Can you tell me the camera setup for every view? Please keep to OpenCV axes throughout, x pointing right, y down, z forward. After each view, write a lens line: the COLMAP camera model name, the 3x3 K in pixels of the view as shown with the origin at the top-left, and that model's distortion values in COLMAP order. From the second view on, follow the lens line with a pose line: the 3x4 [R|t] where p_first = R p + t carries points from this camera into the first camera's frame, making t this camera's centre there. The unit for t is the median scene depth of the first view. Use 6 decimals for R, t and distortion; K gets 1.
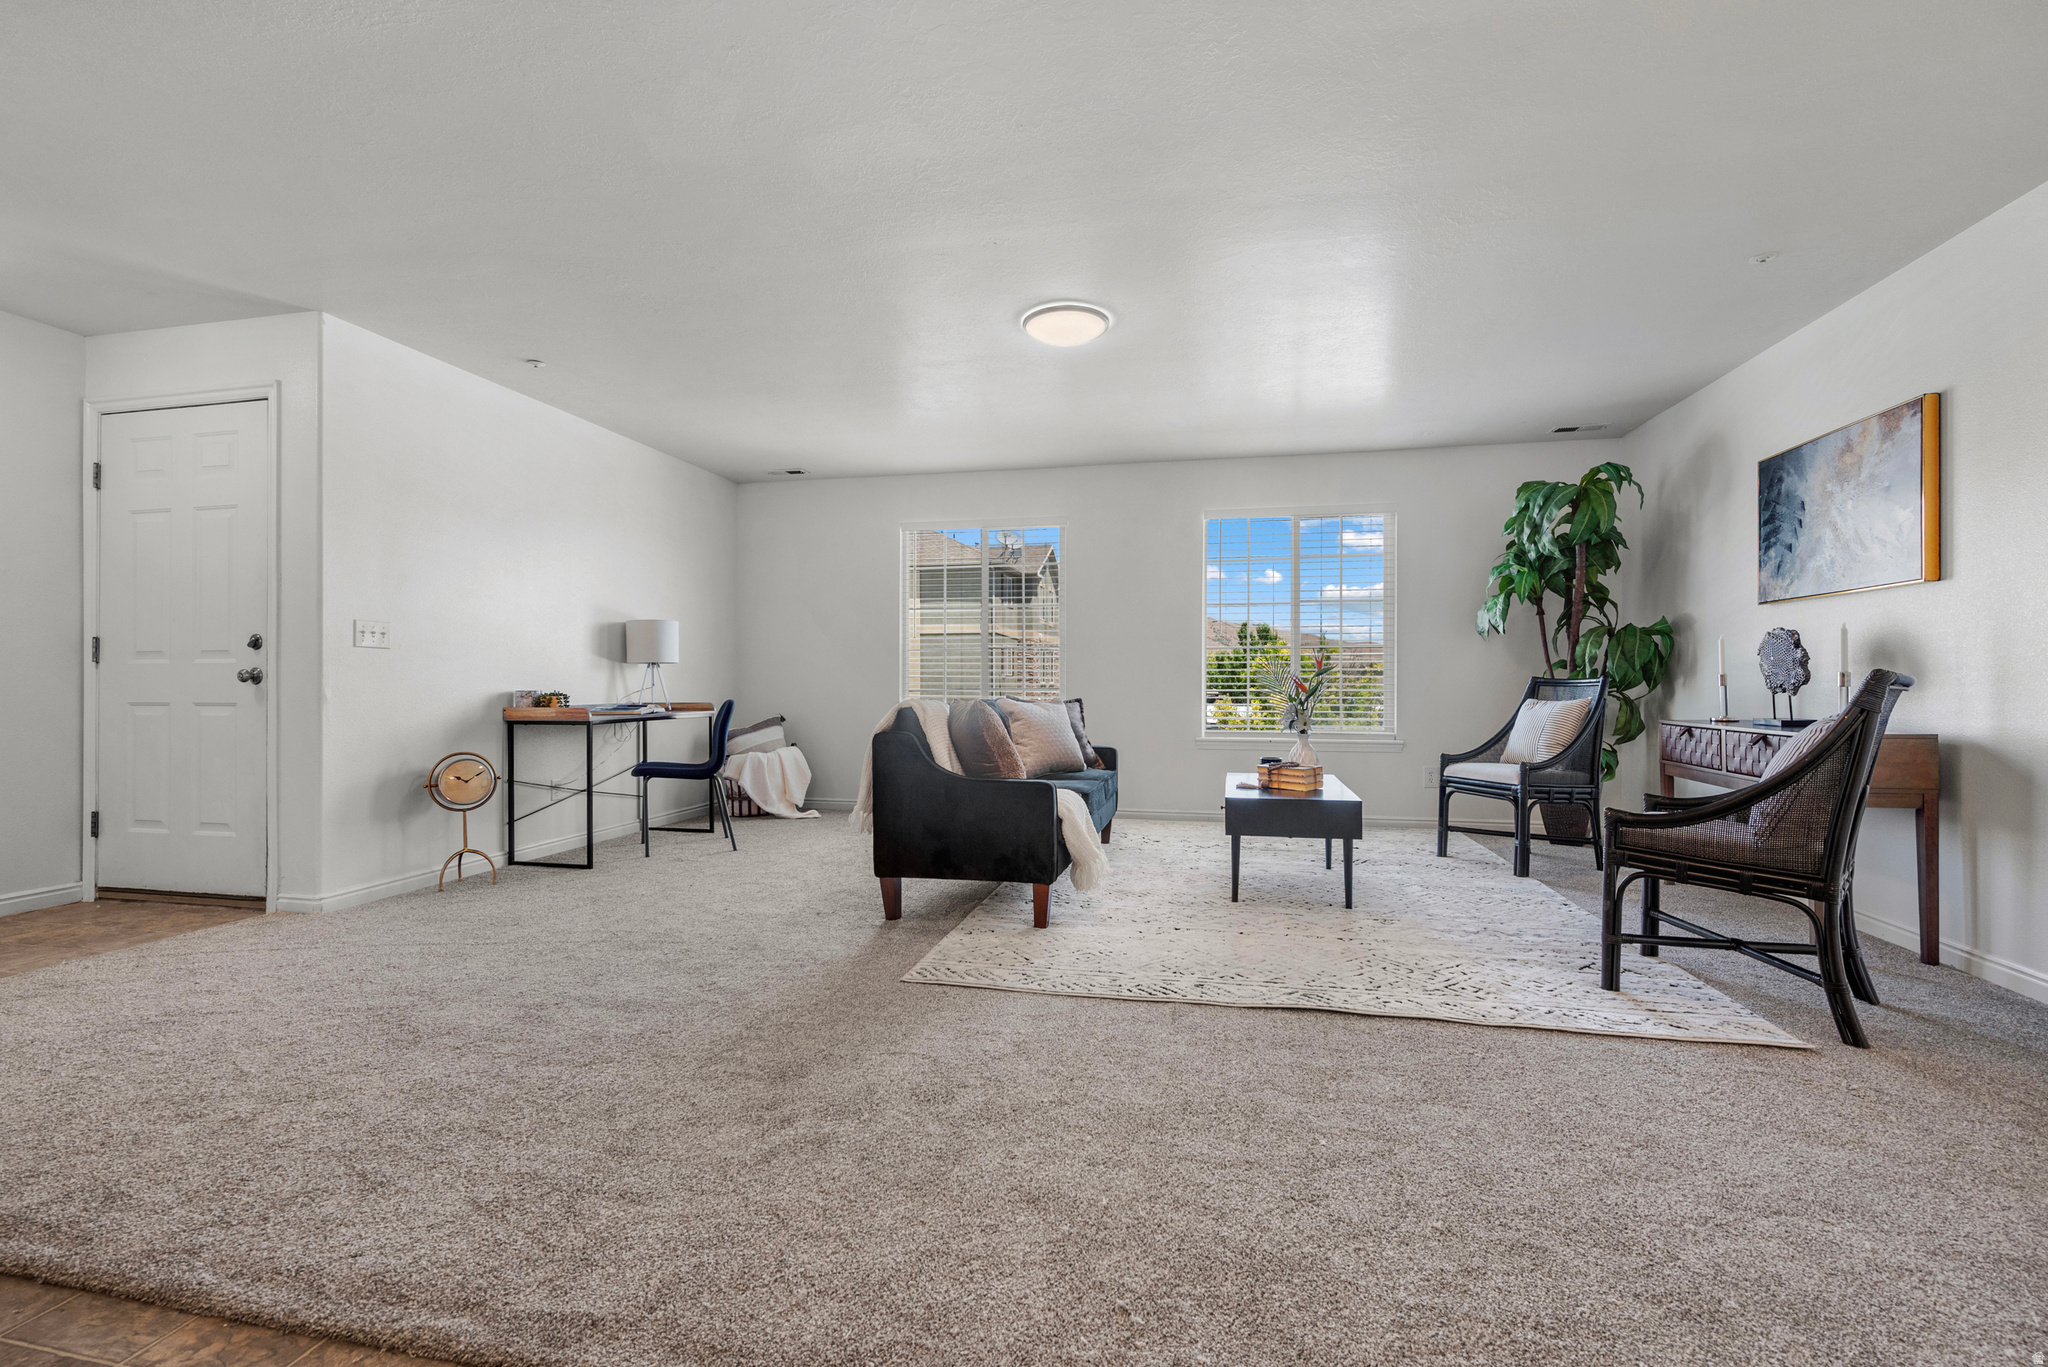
lens RADIAL K [[894.4, 0, 1021.5], [0, 894.4, 676.0], [0, 0, 1]] dist [-0.001895, 0.001318]
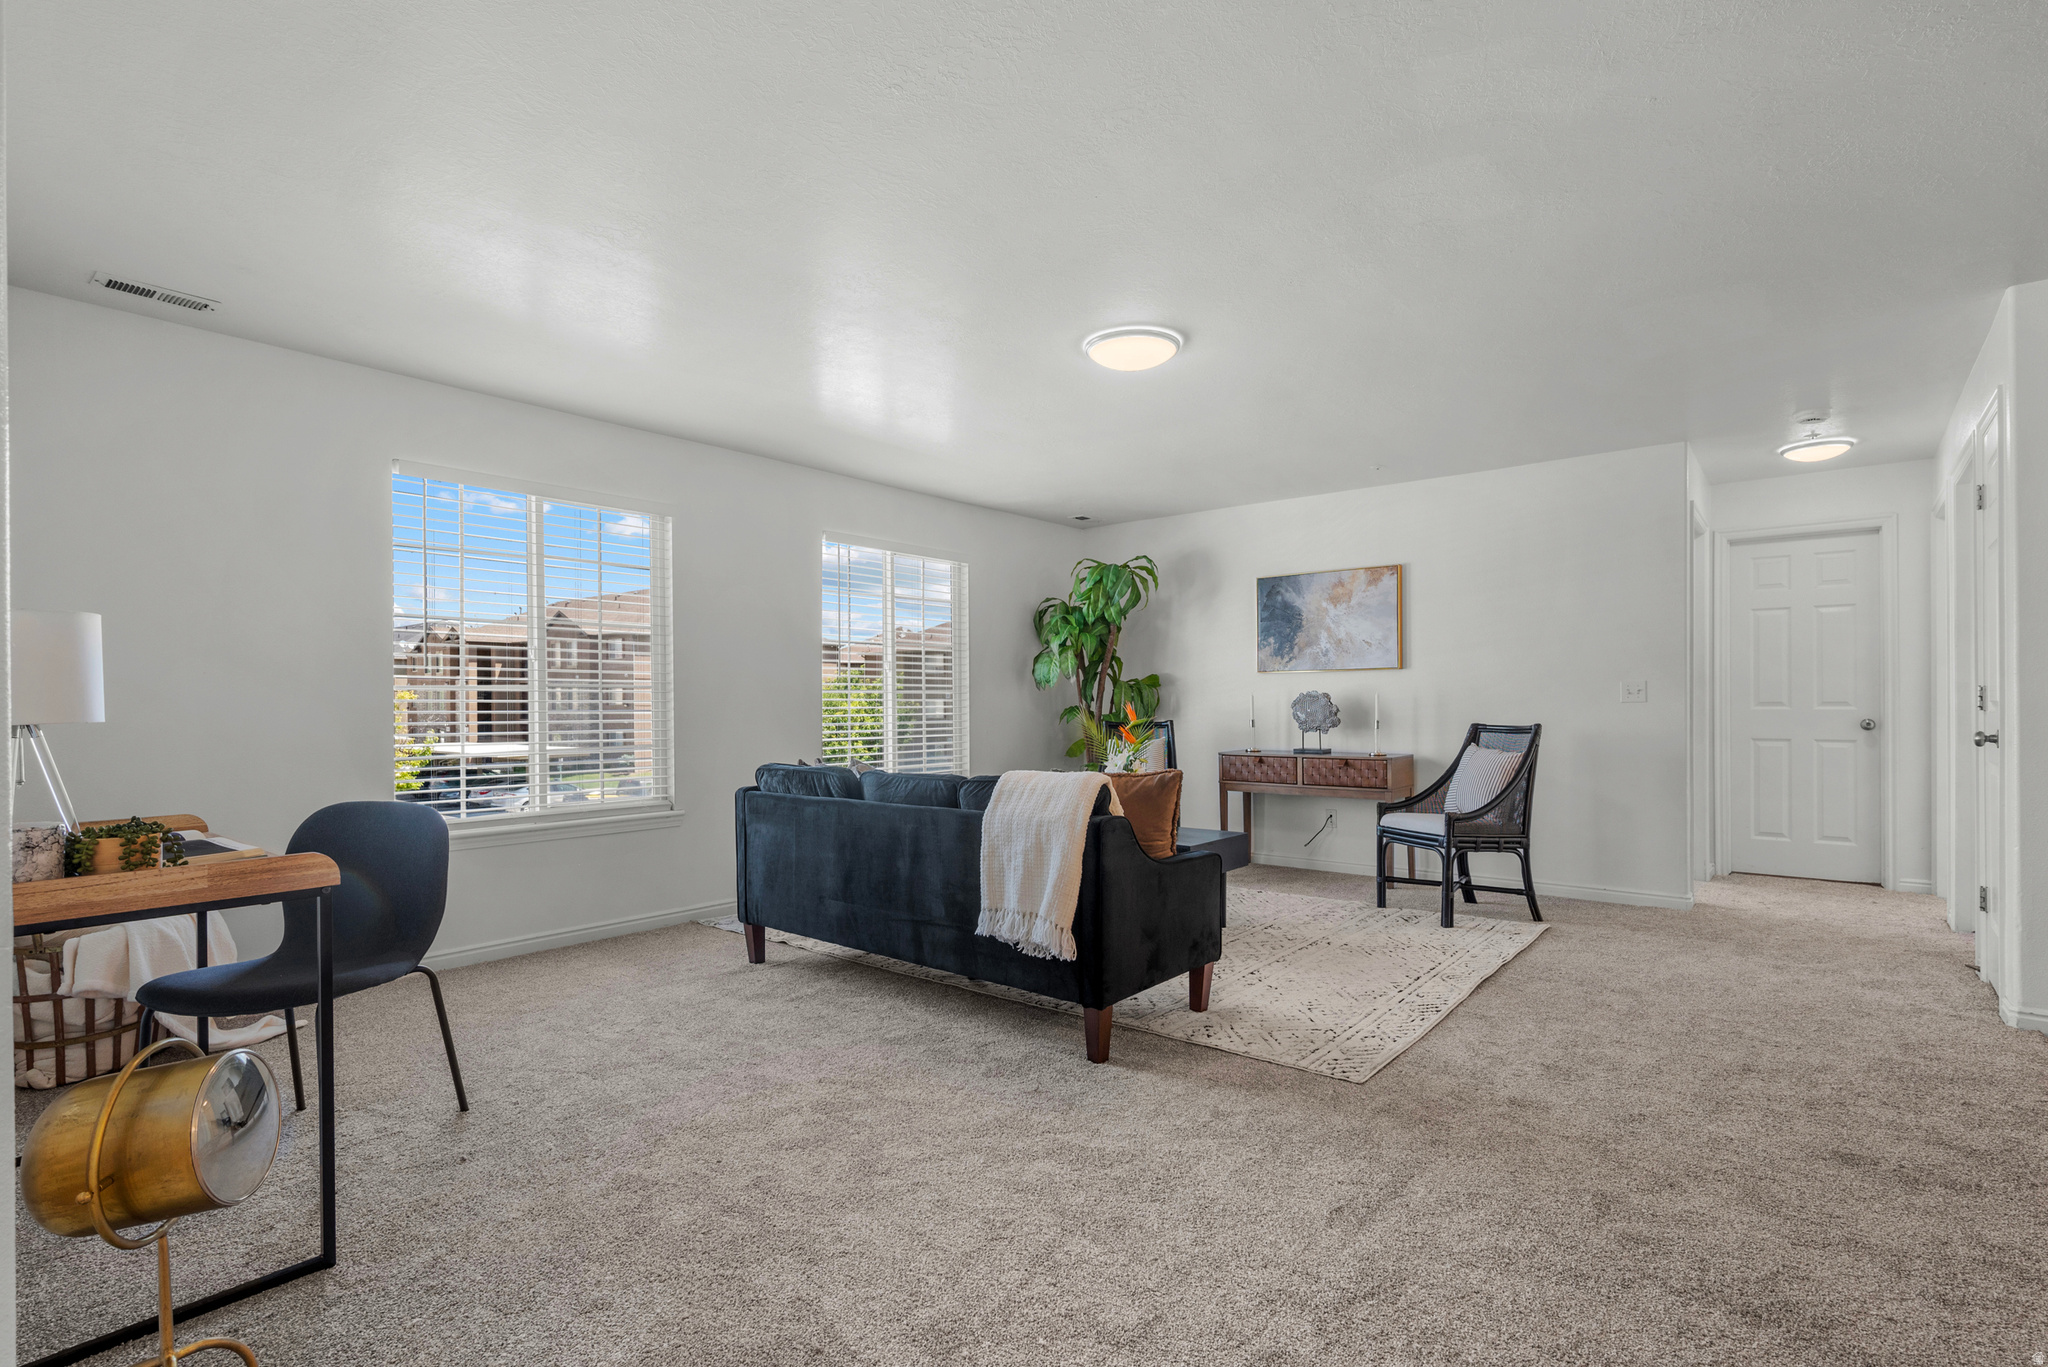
lens RADIAL K [[980.6, 0, 1028.8], [0, 980.6, 696.5], [0, 0, 1]] dist [0.001696, 0.000046]
pose [[0.441947, 0.002862, 0.897037, -0.950669], [0.001801, 0.999990, -0.004078, -0.038414], [-0.897040, 0.003418, 0.441937, 0.702729]]
